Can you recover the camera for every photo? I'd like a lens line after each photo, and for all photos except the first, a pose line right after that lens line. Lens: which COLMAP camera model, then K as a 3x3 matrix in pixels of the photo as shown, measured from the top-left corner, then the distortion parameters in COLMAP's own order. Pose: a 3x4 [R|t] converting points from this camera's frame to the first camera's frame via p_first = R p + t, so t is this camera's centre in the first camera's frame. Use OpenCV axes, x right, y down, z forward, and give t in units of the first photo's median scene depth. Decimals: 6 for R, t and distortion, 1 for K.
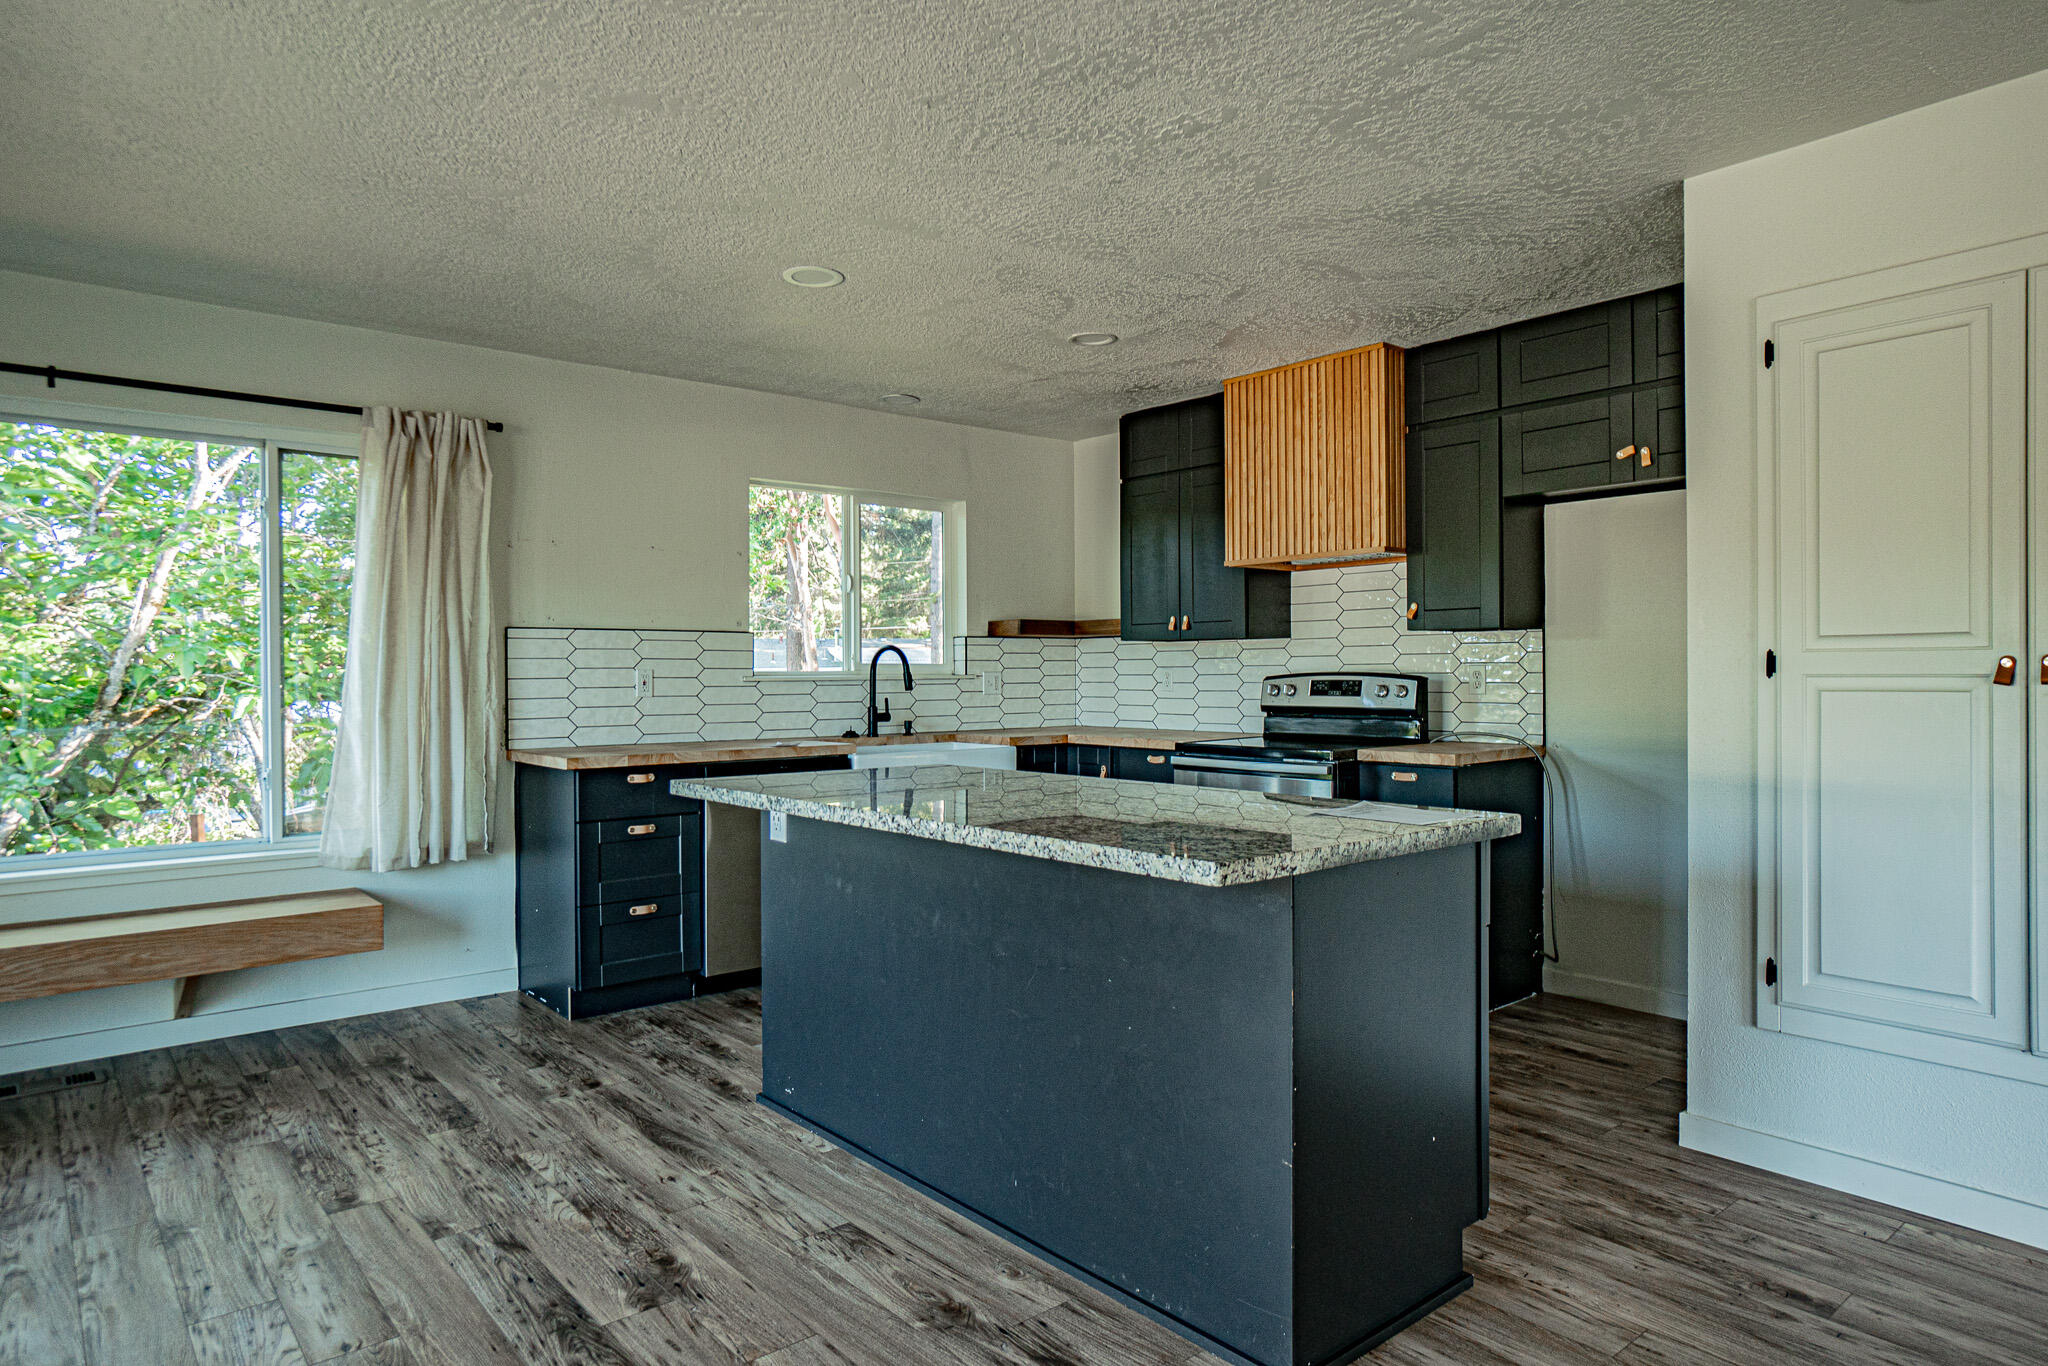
lens RADIAL K [[1188.4, 0, 1030.5], [0, 1188.4, 677.3], [0, 0, 1]] dist [-0.017065, 0.006730]
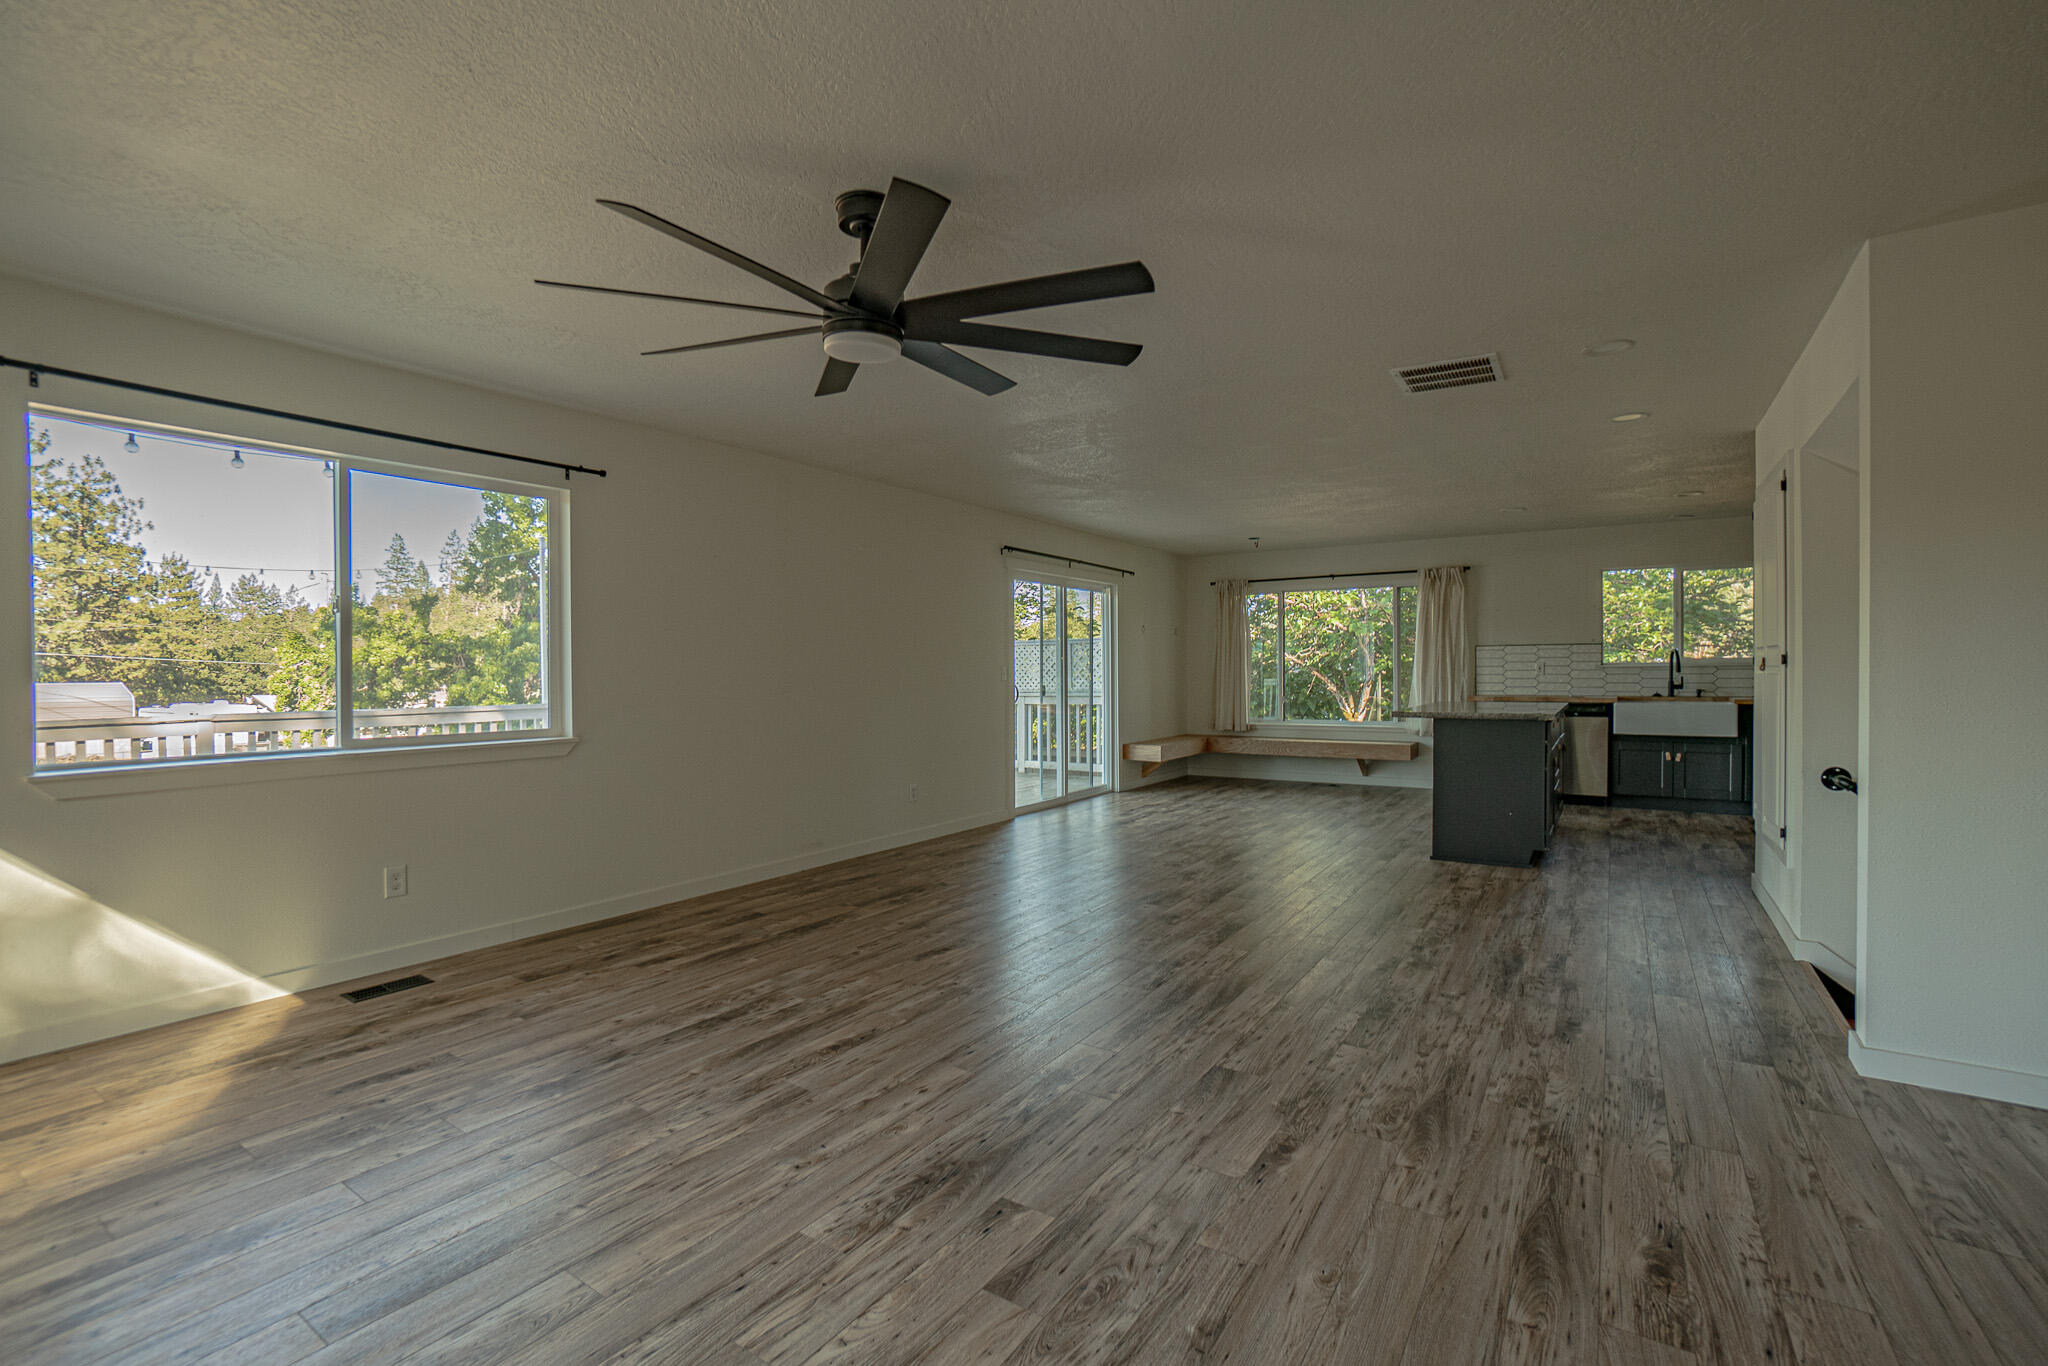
lens RADIAL K [[924.8, 0, 980.9], [0, 924.8, 667.0], [0, 0, 1]] dist [-0.054469, 0.012610]
pose [[0.239068, -0.000058, -0.971003, 1.174297], [0.004871, 0.999987, 0.001140, -0.005332], [0.970991, -0.005003, 0.239065, -0.476370]]
